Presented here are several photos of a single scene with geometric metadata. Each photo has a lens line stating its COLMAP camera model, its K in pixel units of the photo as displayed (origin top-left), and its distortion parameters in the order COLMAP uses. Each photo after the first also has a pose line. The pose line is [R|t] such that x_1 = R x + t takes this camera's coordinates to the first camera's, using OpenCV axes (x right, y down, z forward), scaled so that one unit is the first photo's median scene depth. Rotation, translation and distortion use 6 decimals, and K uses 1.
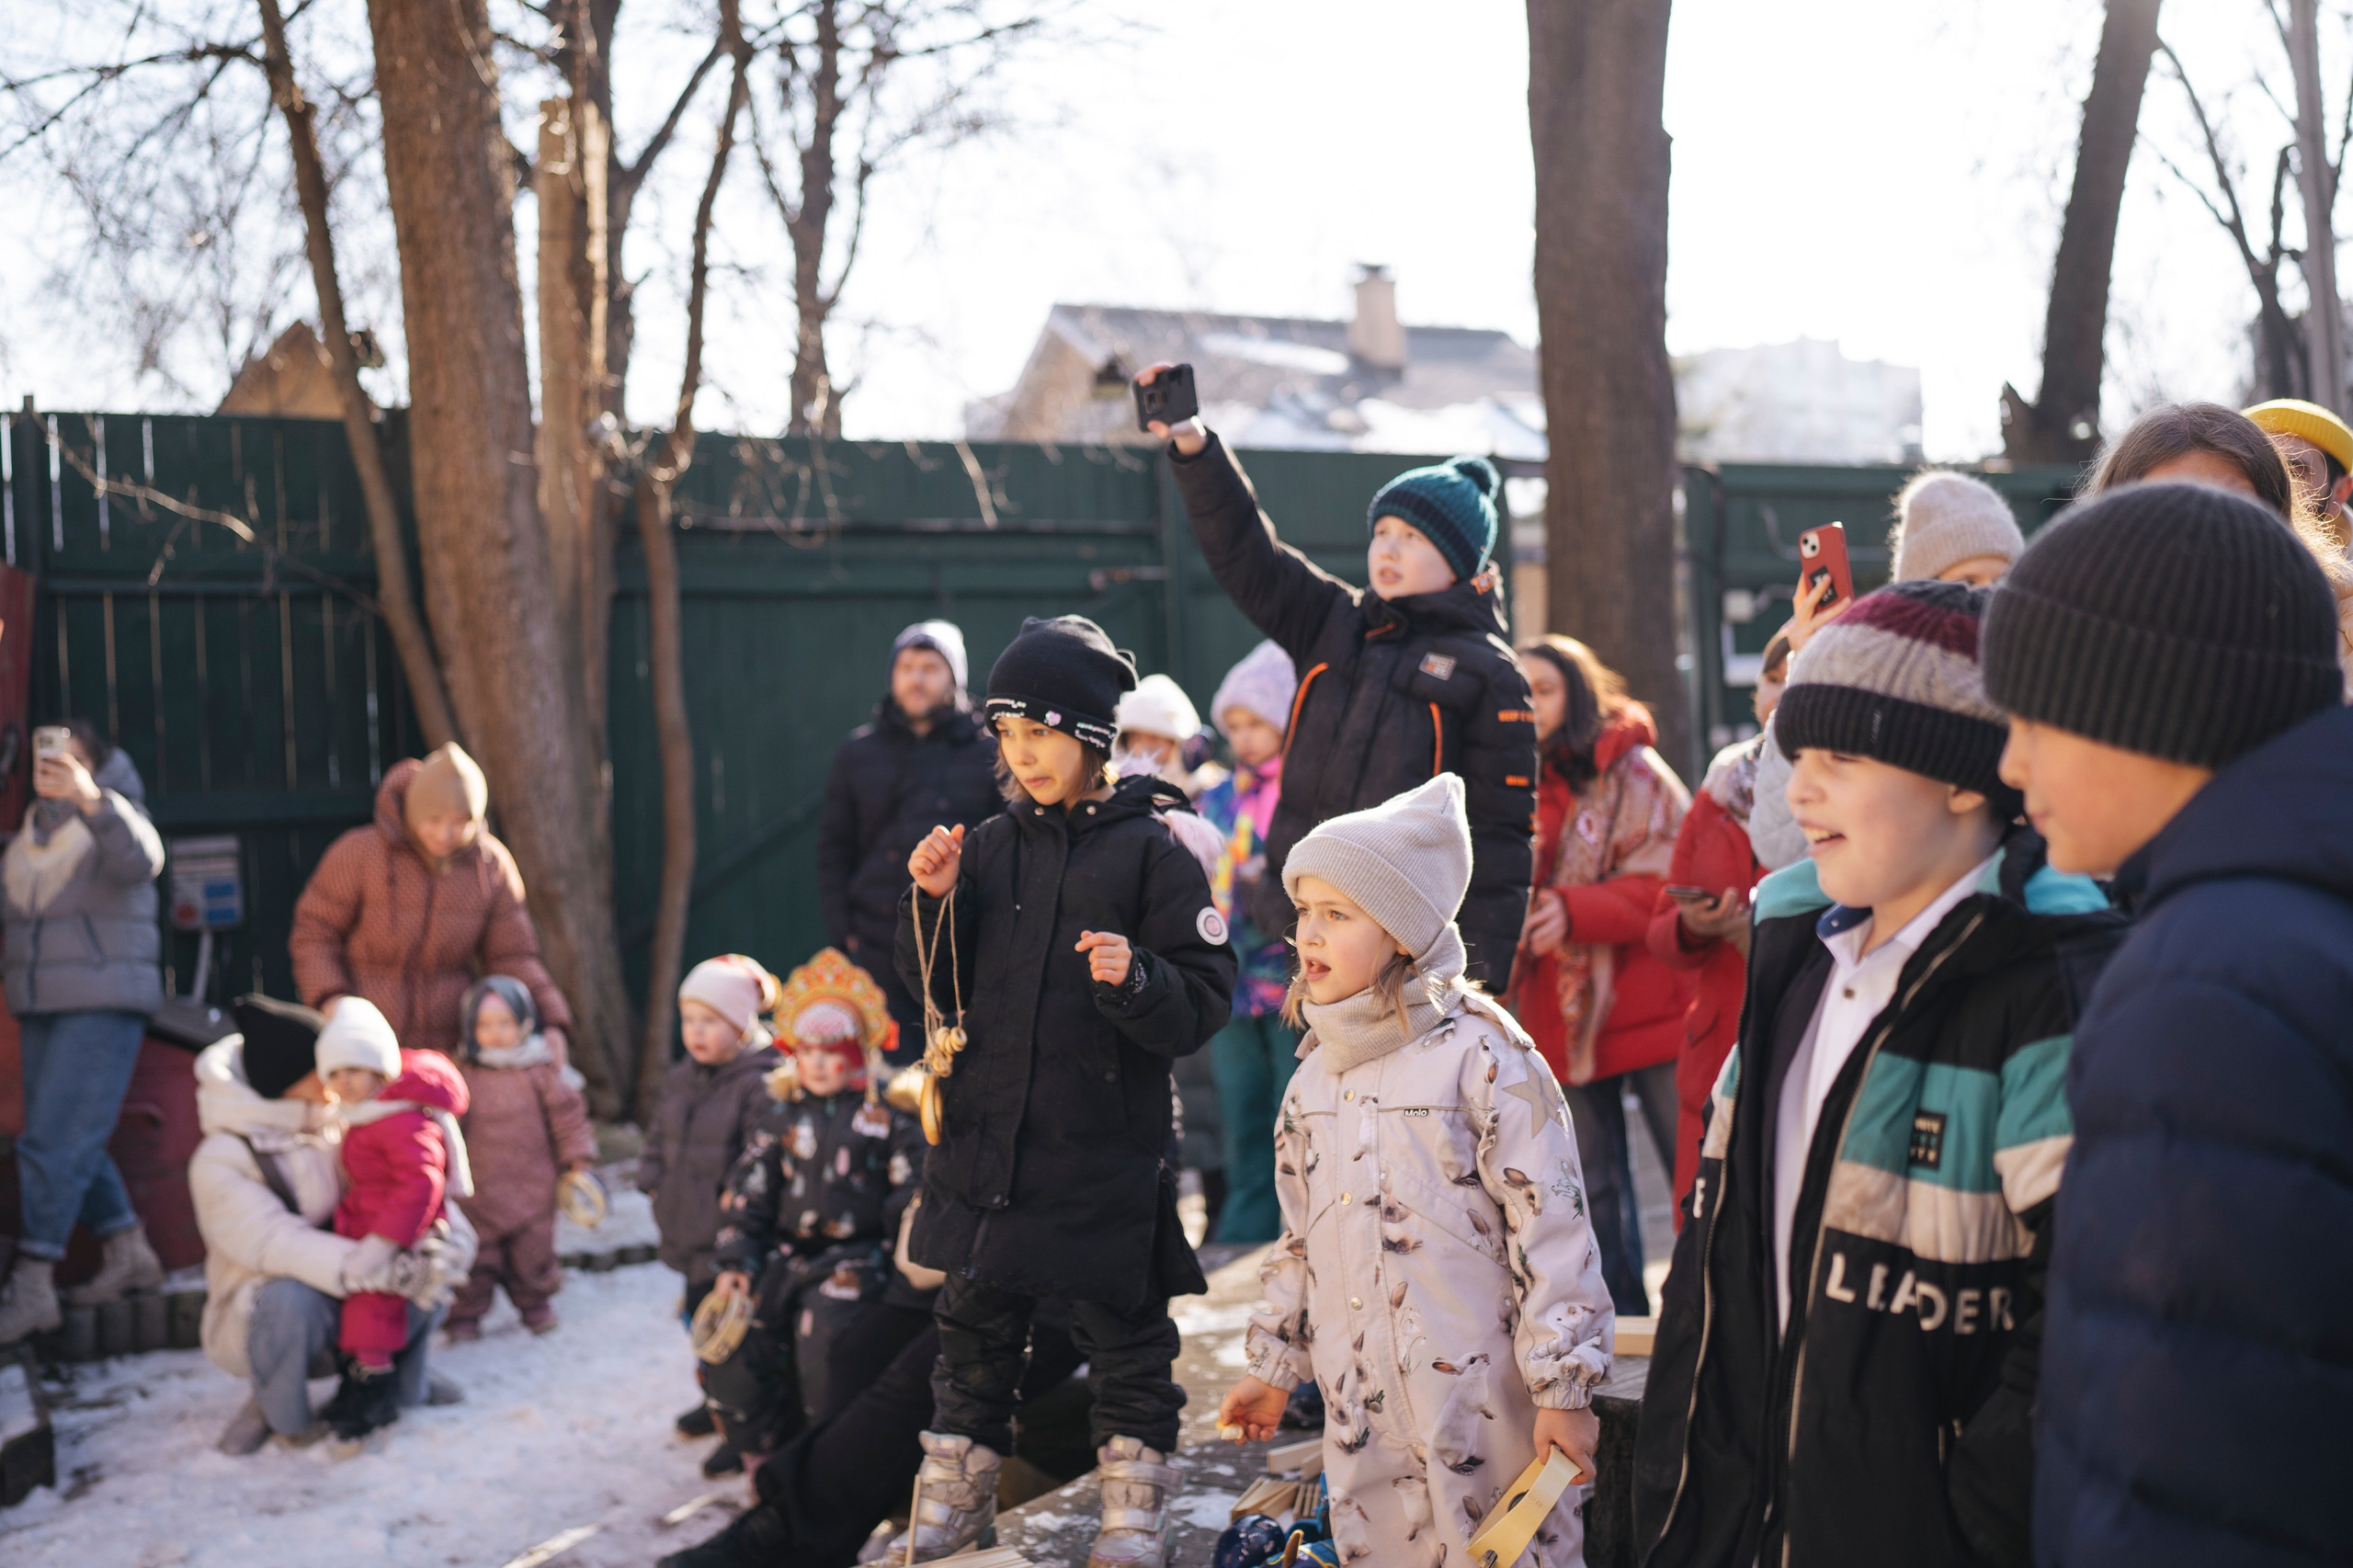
lens RADIAL K [[2401.0, 0, 1155.5], [0, 2401.0, 782.0], [0, 0, 1]] dist [0.025241, 0.029238]
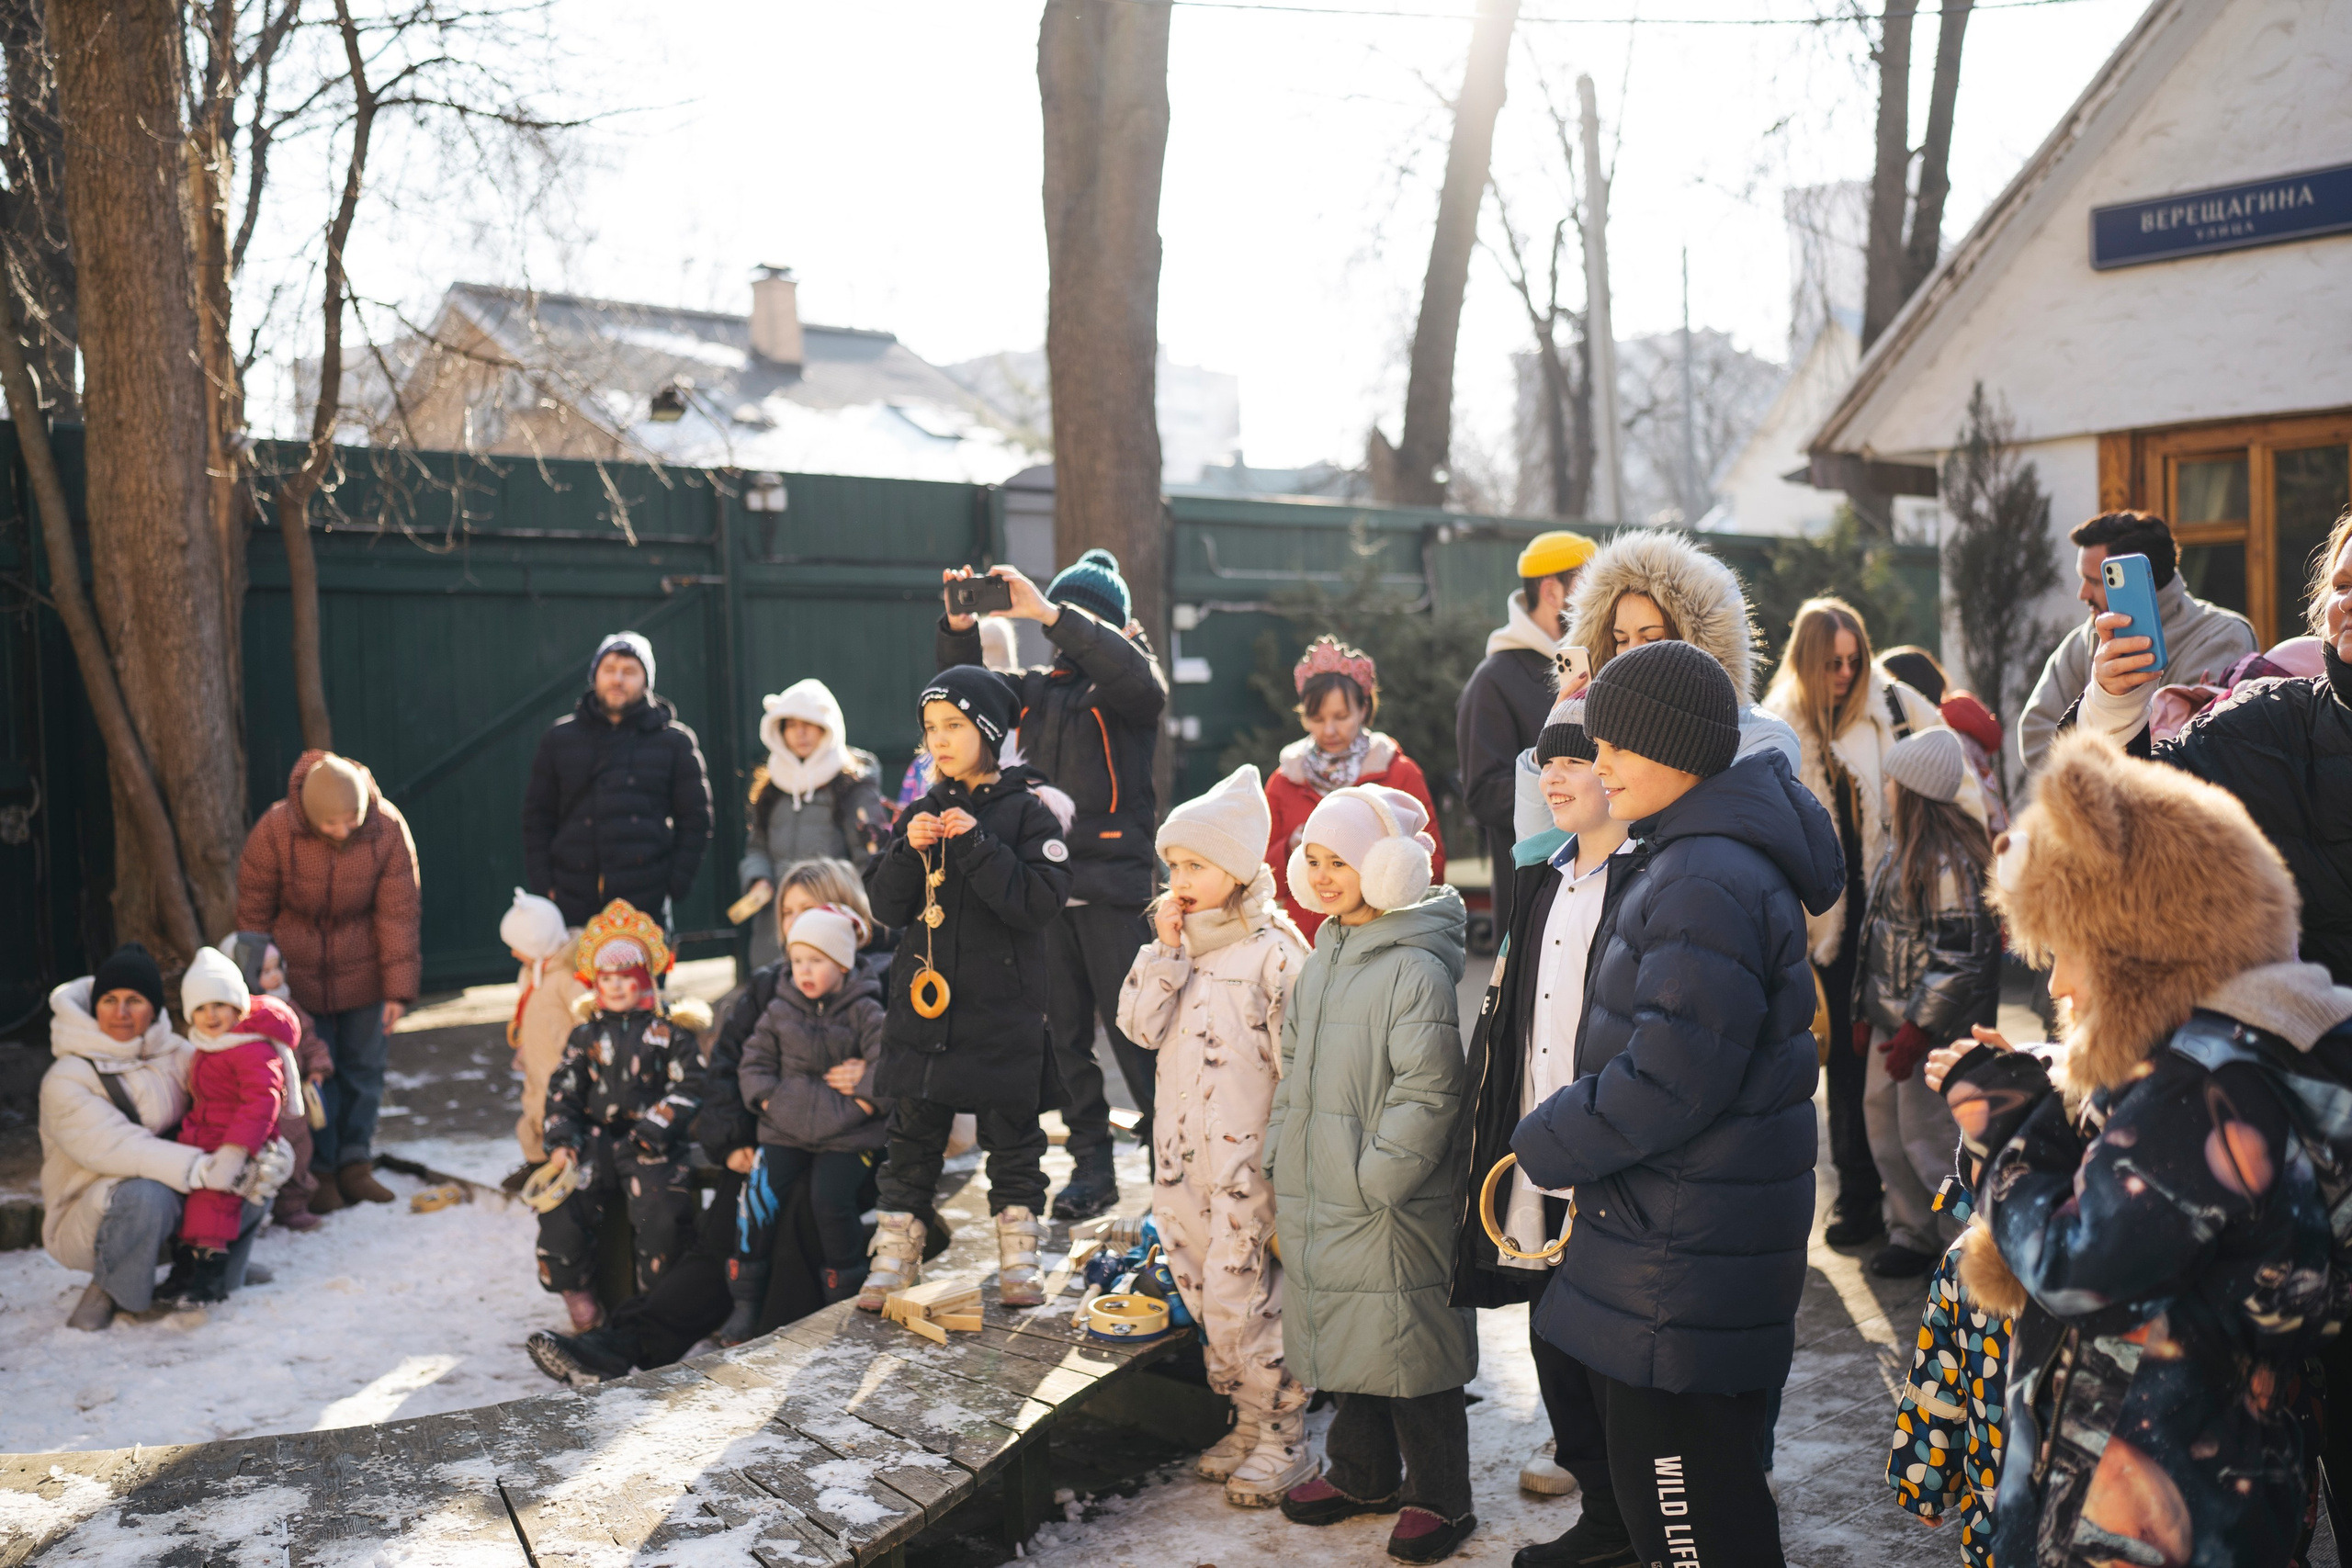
lens RADIAL K [[2341.0, 0, 1176.0], [0, 2341.0, 784.0], [0, 0, 1]] dist [-0.011813, 0.099890]
pose [[0.960009, 0.005257, 0.279921, -0.133061], [-0.008422, 0.999913, 0.010104, -0.003560], [-0.279843, -0.012057, 0.959970, -0.173321]]
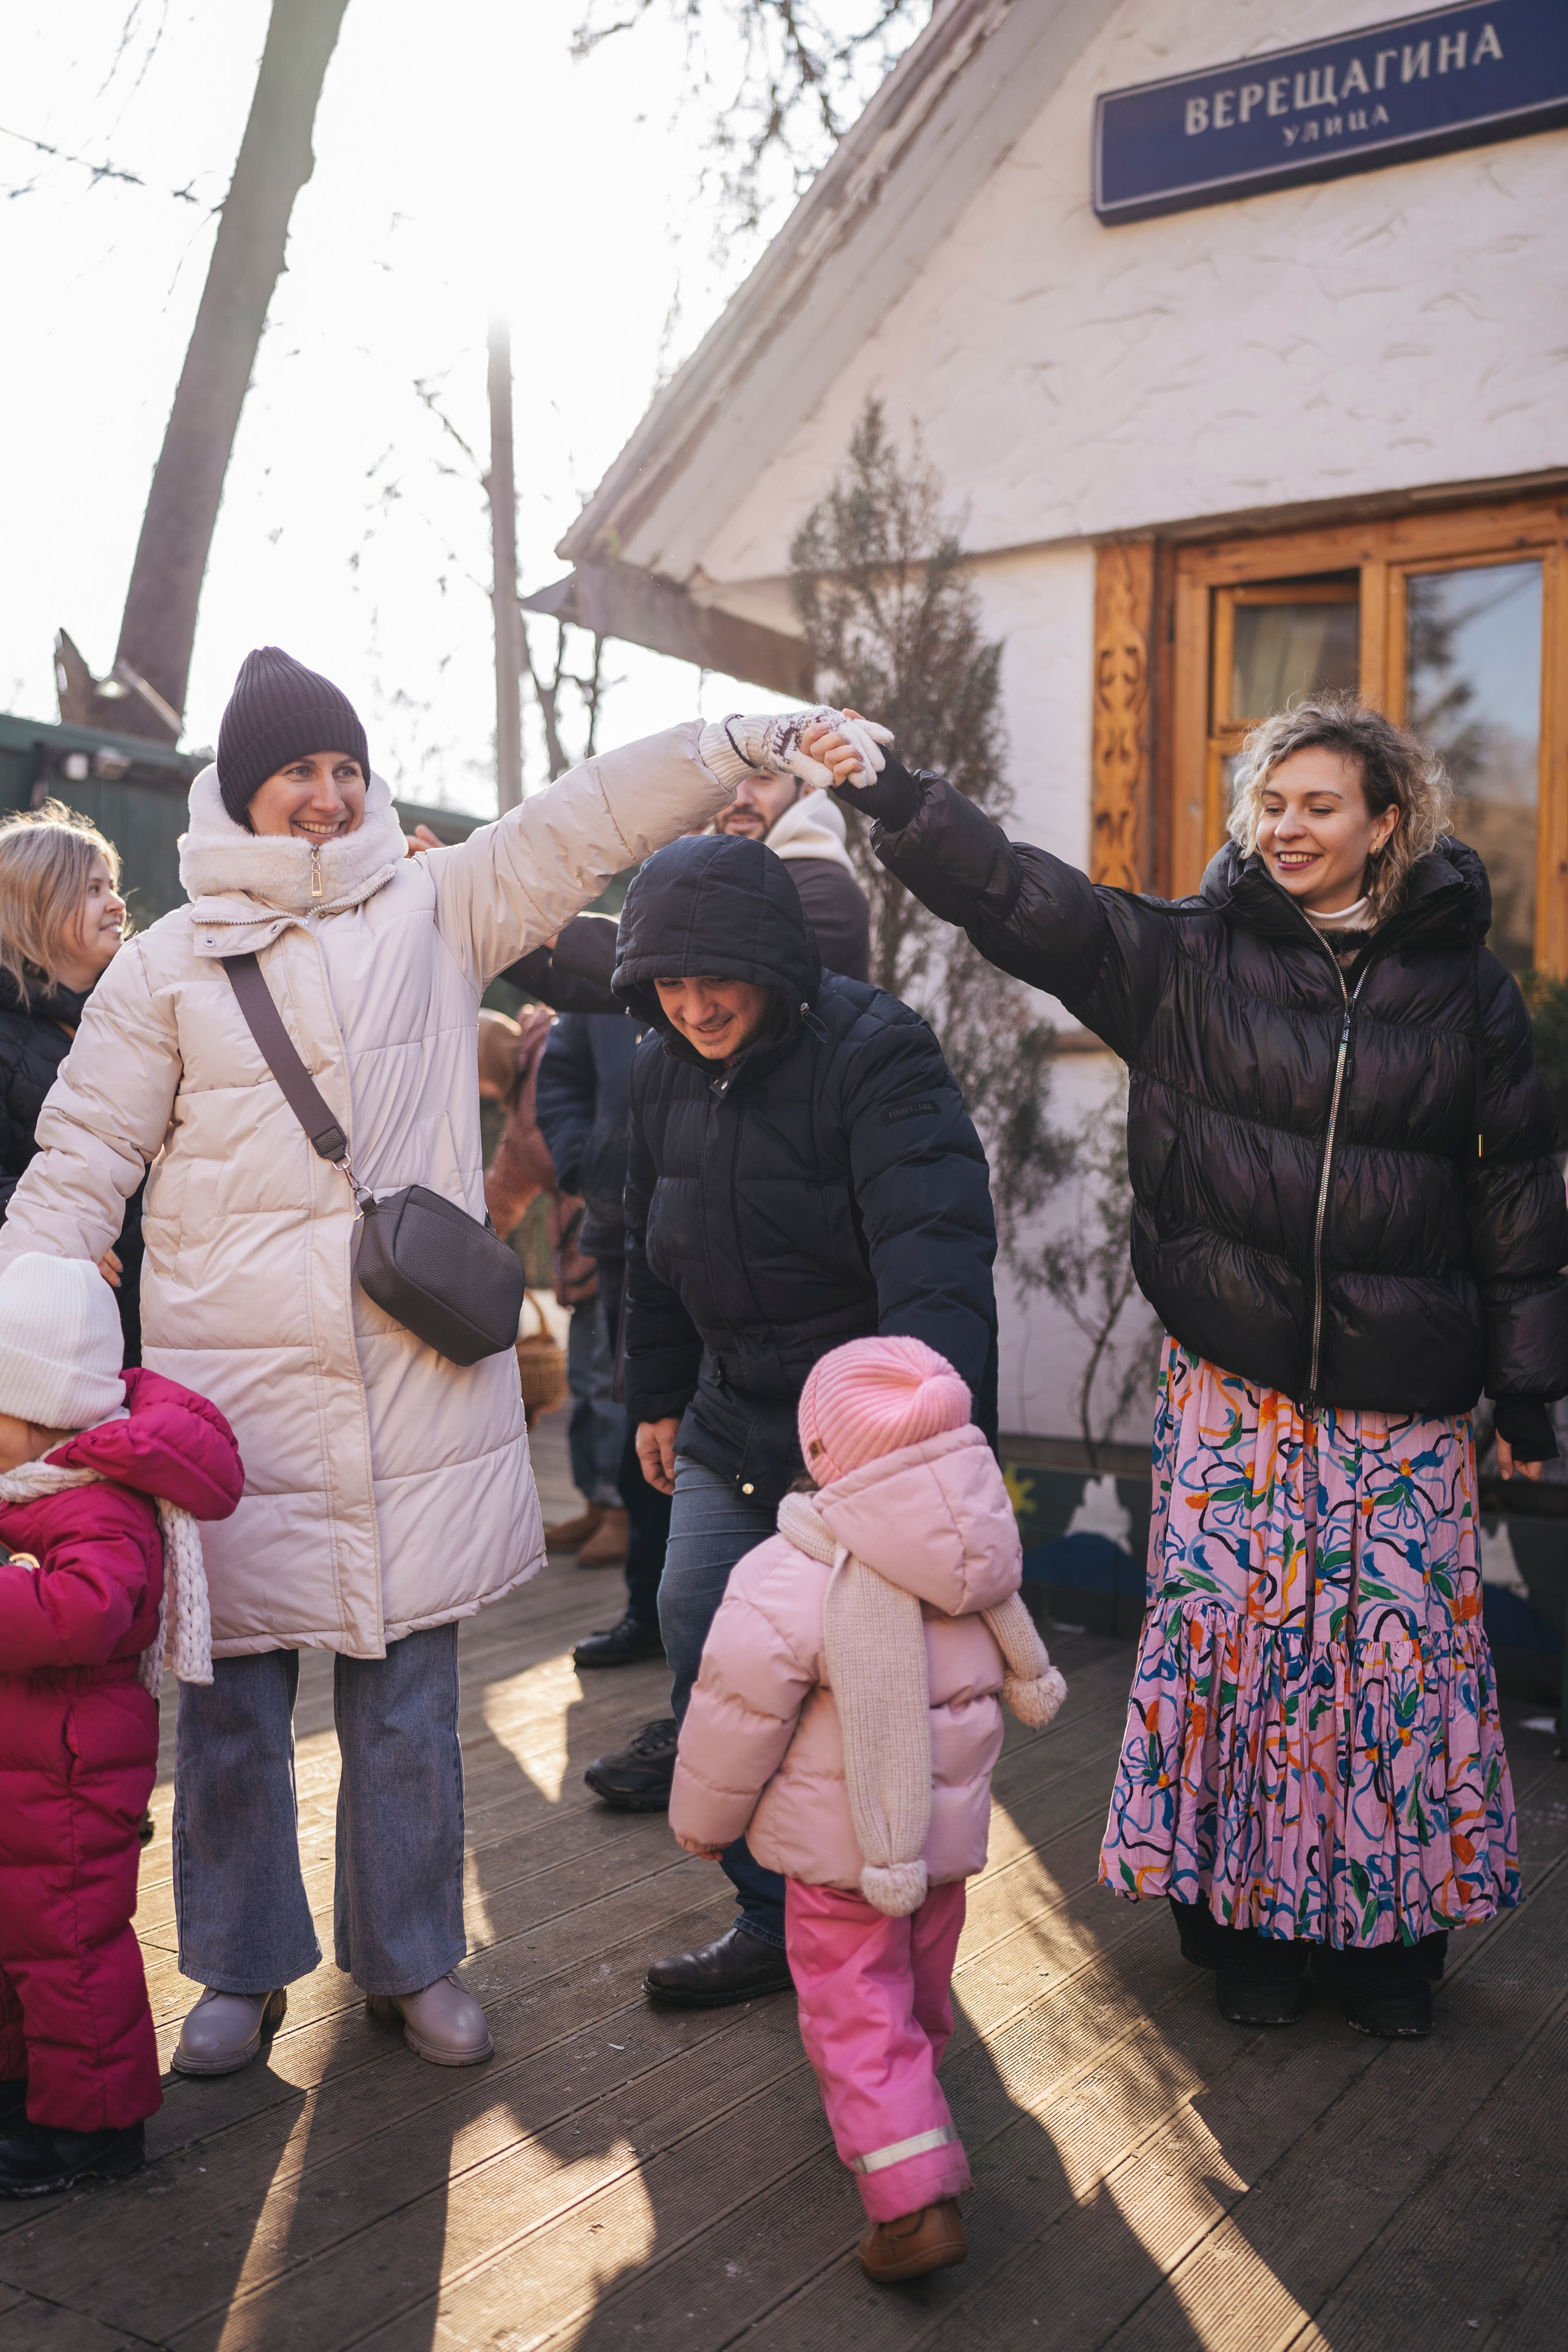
lens RADIAL K [[2400.0, 0, 784.0], [0, 2400.0, 1176.0], [0, 0, 1]] dist [0.025241, 0.029238]
pose [[0.874929, 0.057860, 0.480783, 0.393359], [-0.051709, 0.998323, -0.026045, 0.021049], [-0.481483, -0.002073, 0.876453, 0.457053]]
